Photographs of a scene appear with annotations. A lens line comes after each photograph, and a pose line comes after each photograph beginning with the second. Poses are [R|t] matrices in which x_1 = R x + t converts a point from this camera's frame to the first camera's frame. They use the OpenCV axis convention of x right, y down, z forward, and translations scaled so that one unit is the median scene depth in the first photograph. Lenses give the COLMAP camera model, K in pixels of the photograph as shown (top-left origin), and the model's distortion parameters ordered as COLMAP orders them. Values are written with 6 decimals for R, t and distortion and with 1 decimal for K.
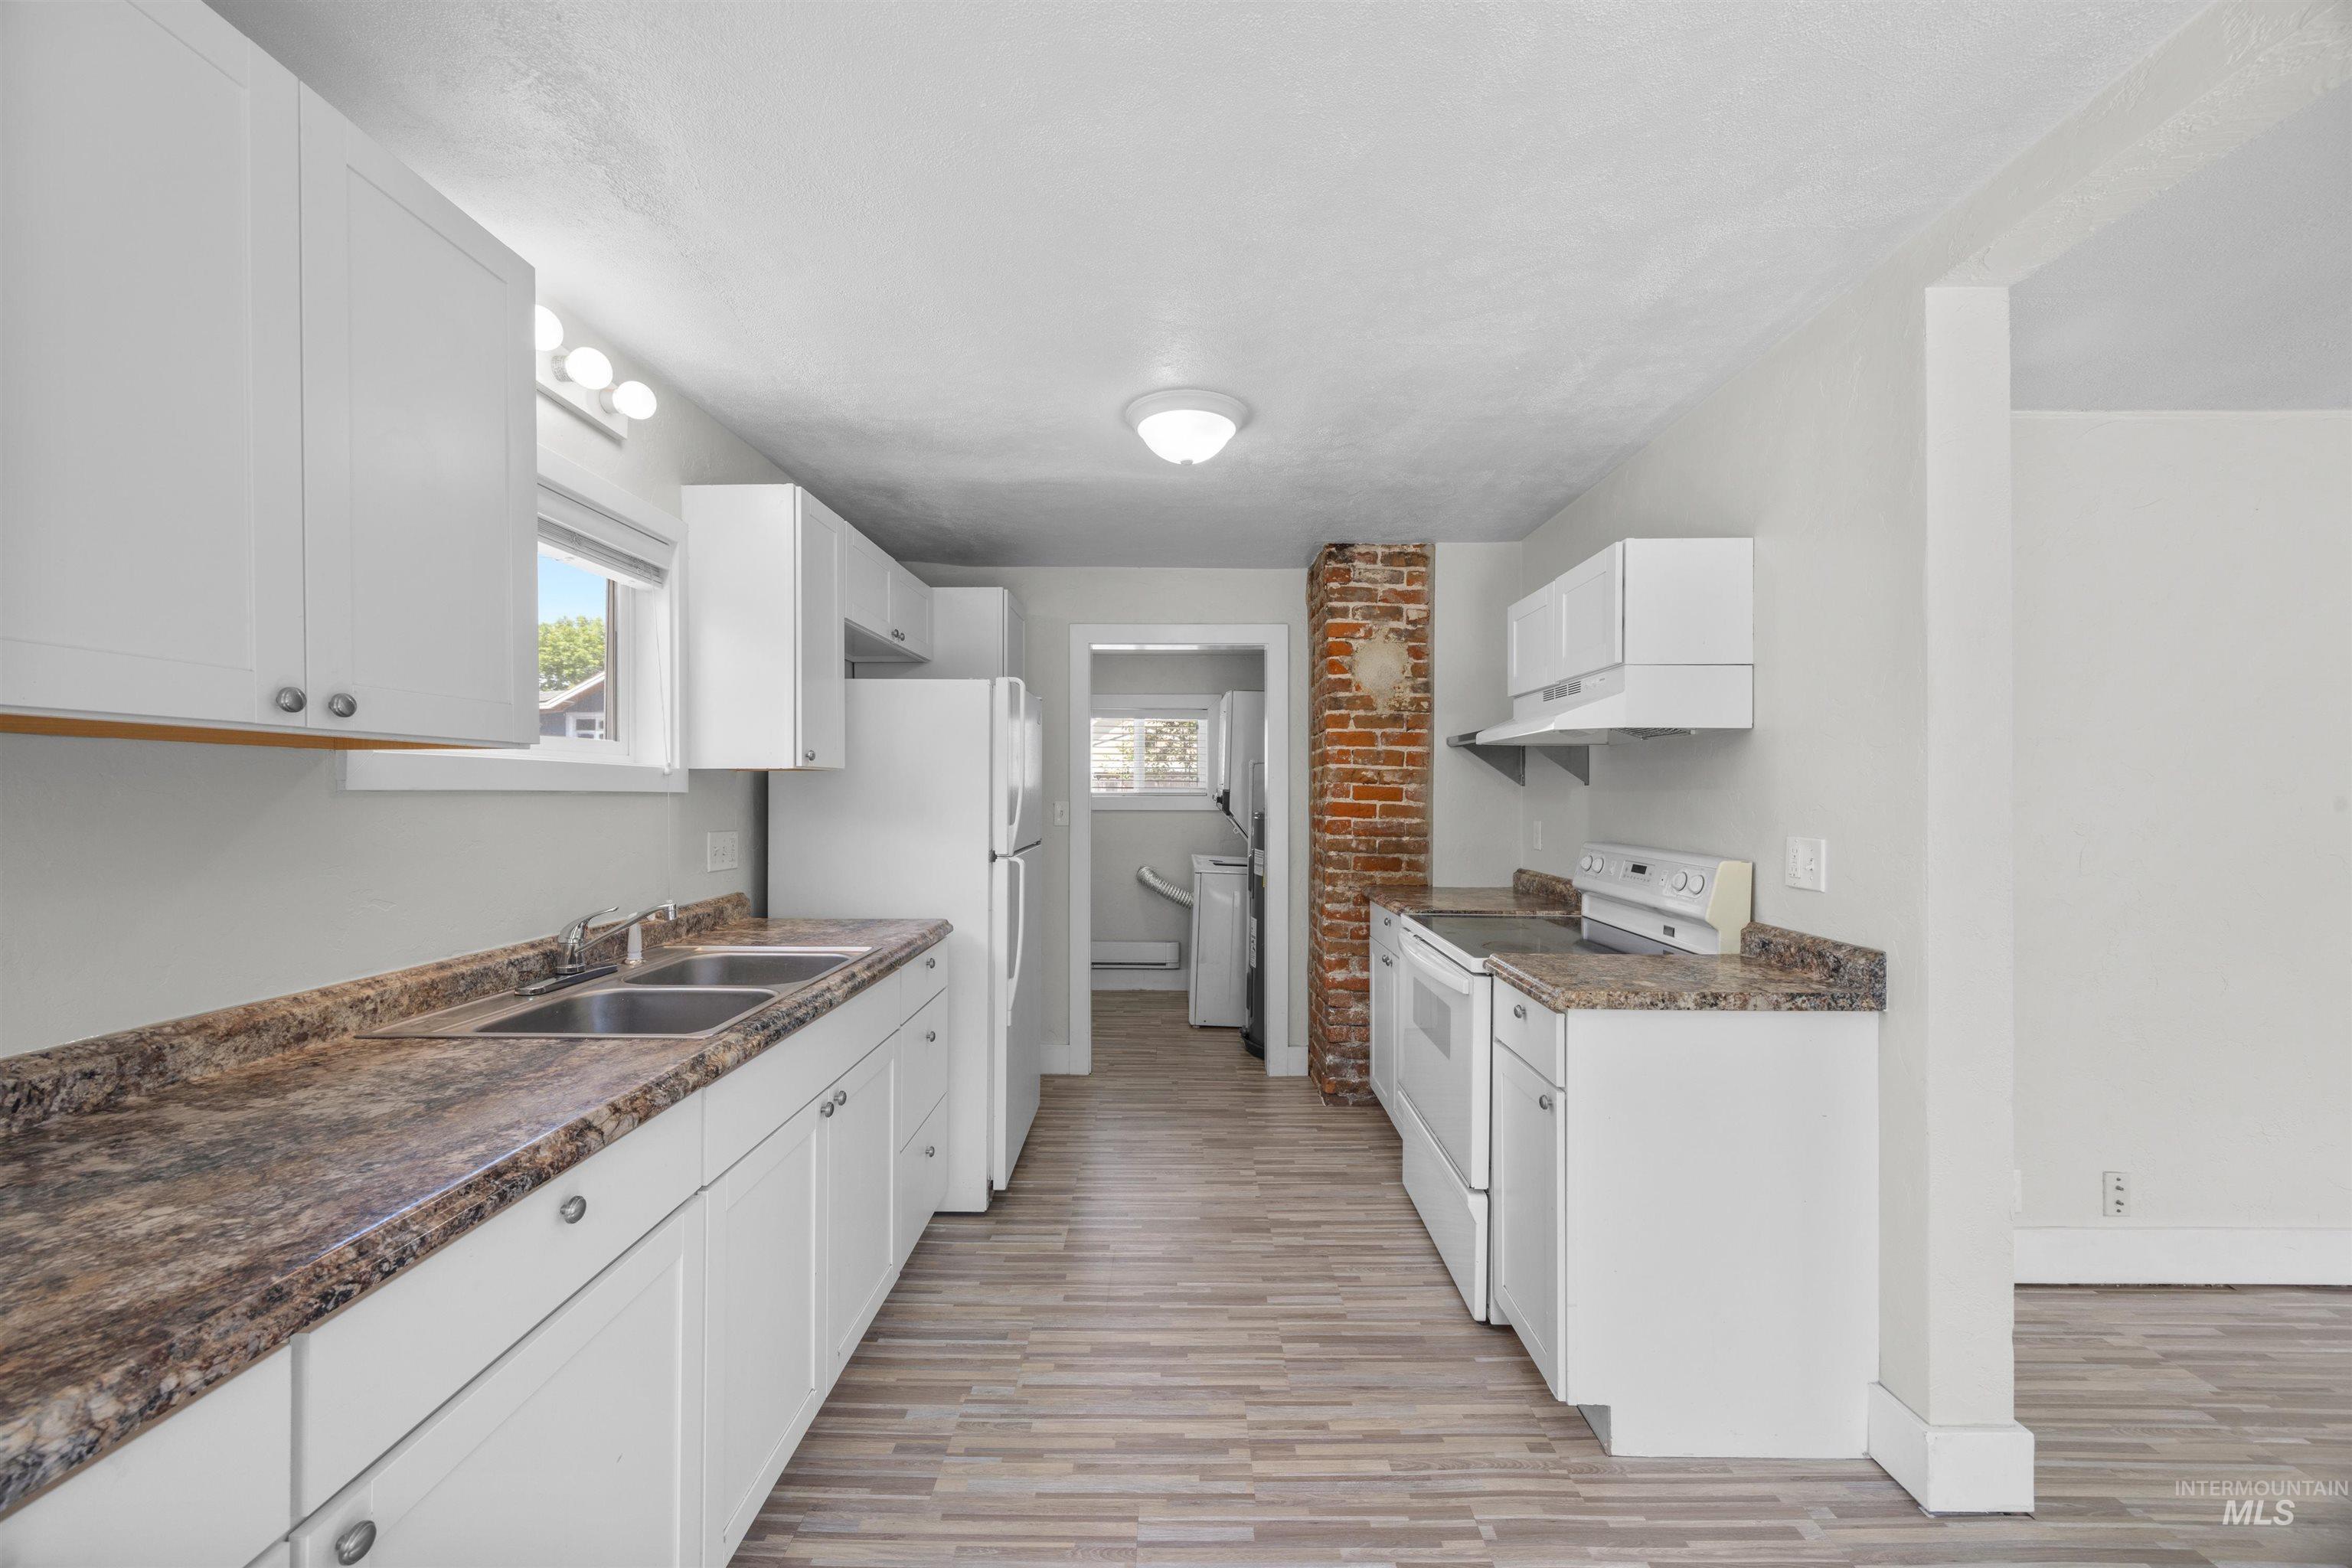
lens RADIAL K [[899.8, 0, 1168.9], [0, 899.8, 790.2], [0, 0, 1]] dist [-0.001325, 0.000336]
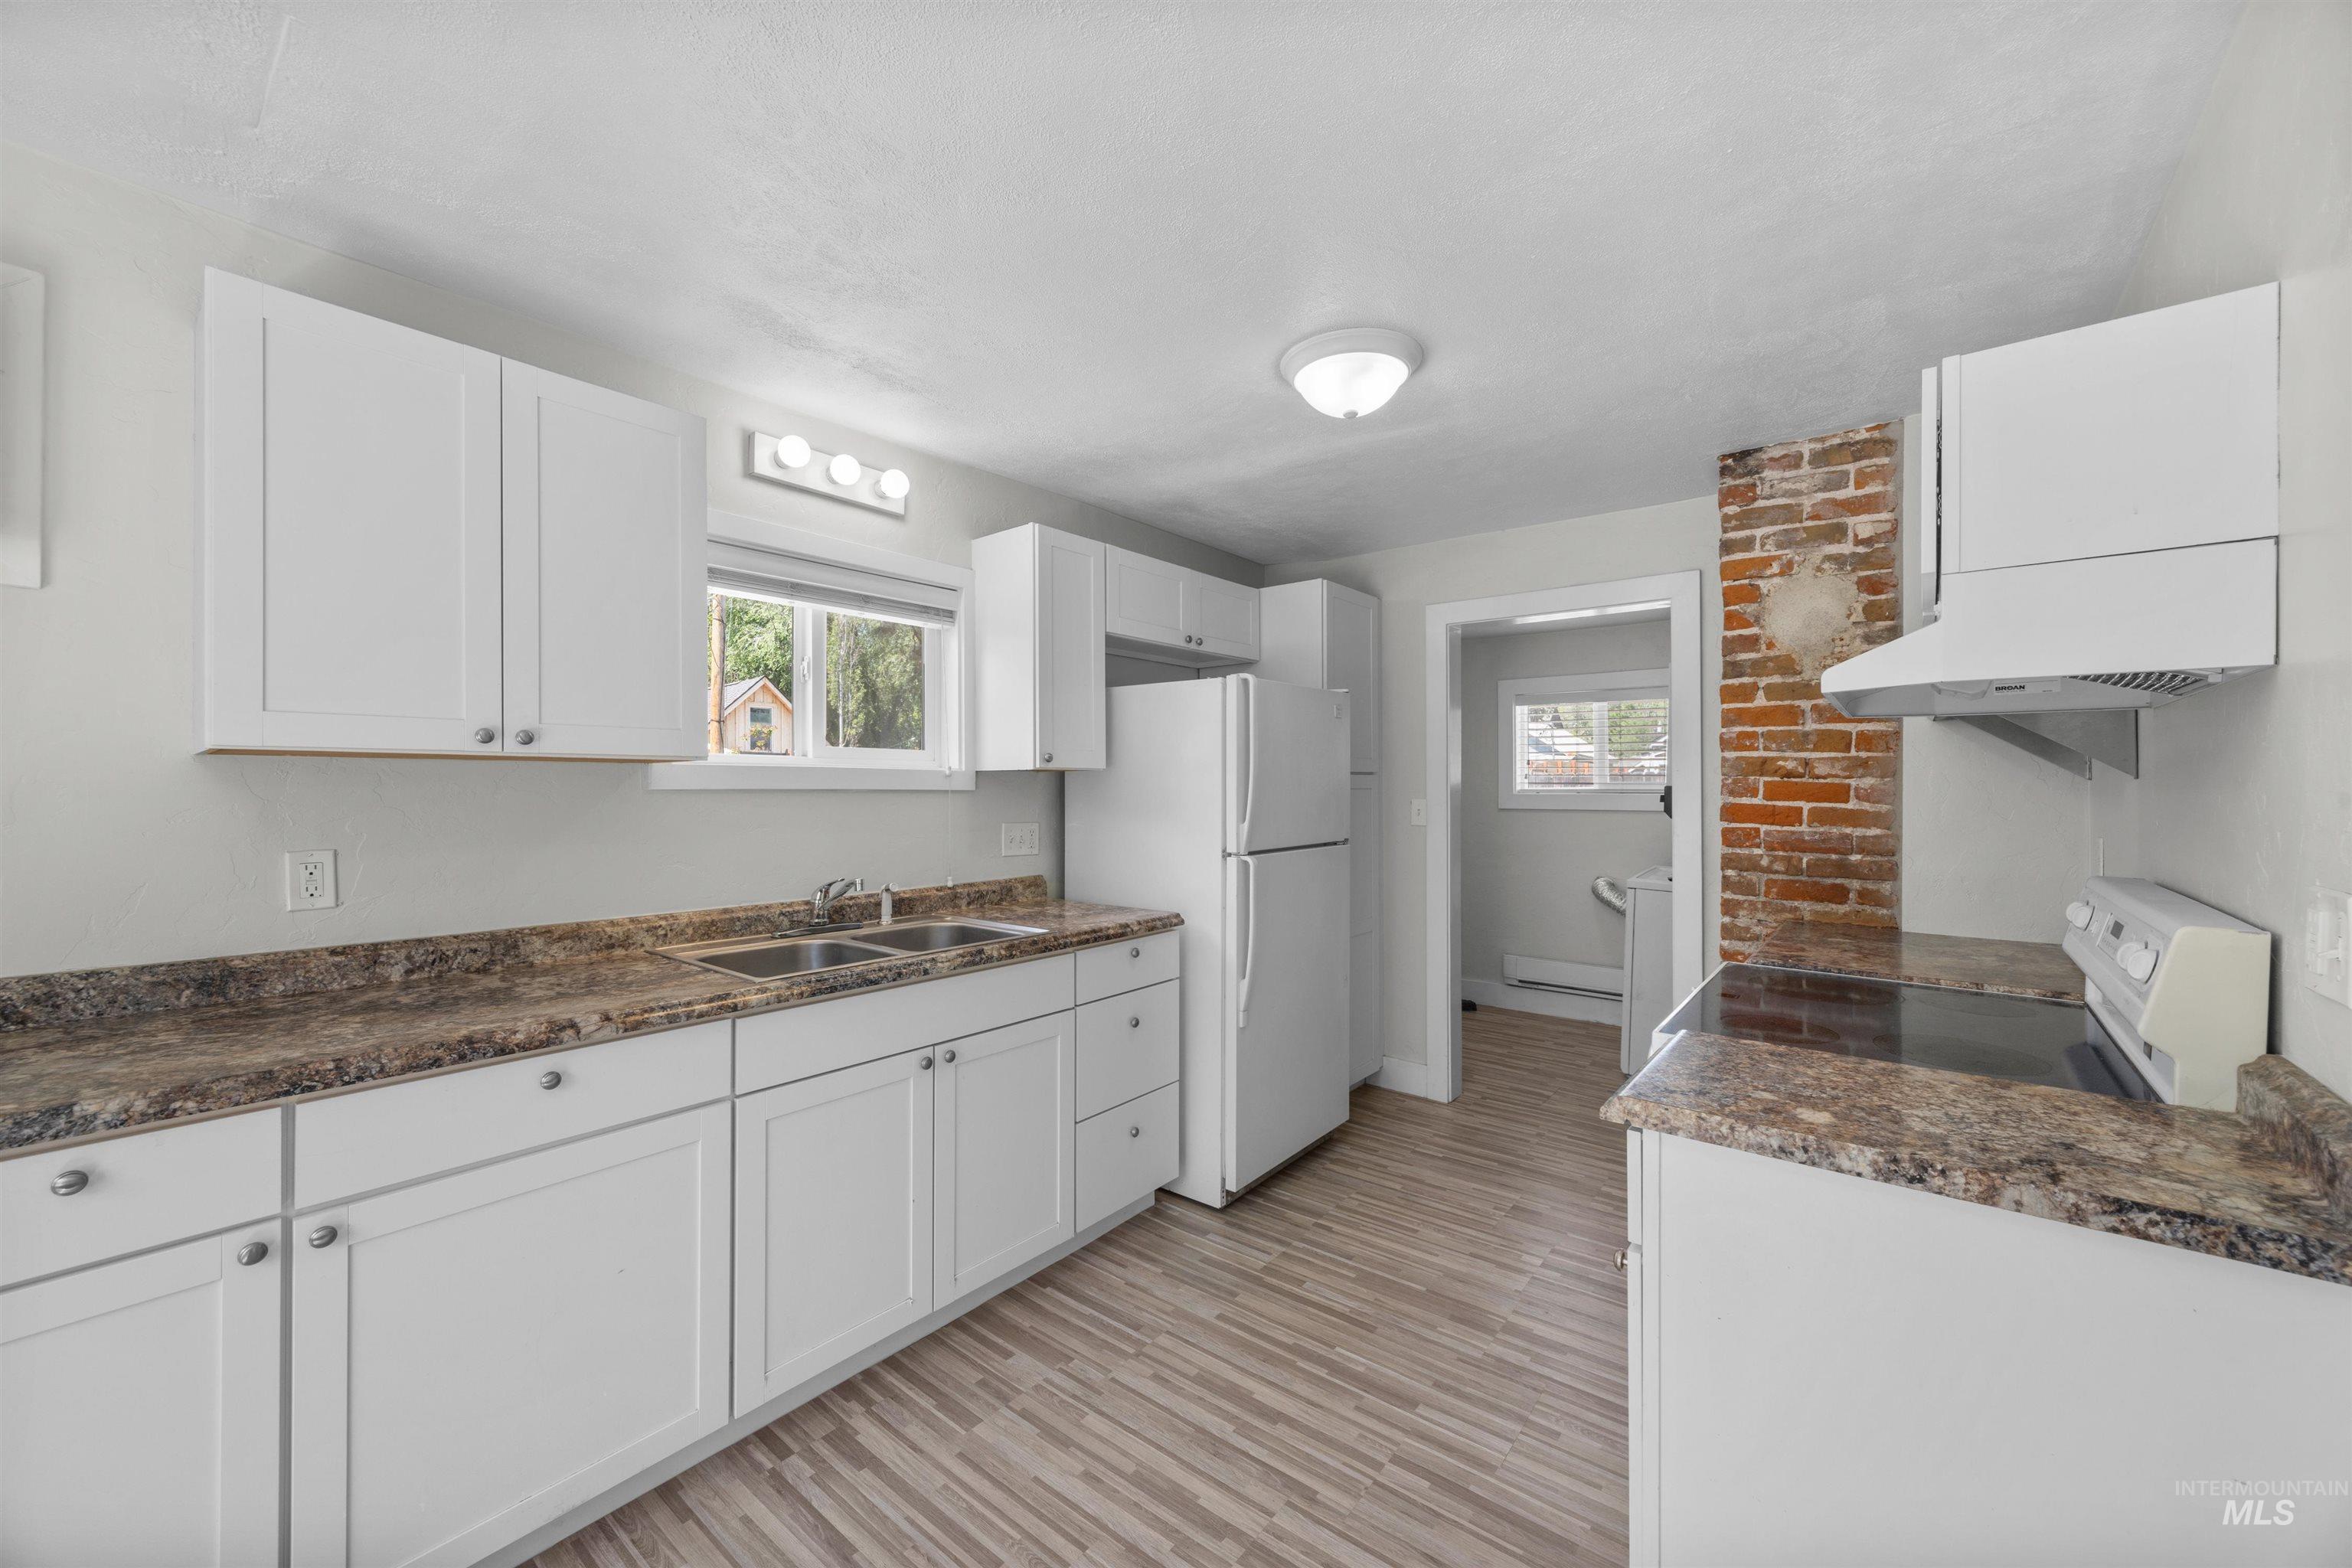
lens RADIAL K [[899.8, 0, 1167.8], [0, 899.8, 782.7], [0, 0, 1]] dist [-0.001325, 0.000336]
pose [[0.781317, -0.003973, -0.624122, 0.440402], [0.001937, 0.999990, -0.003941, -0.002356], [0.624132, 0.001870, 0.781317, 0.210494]]
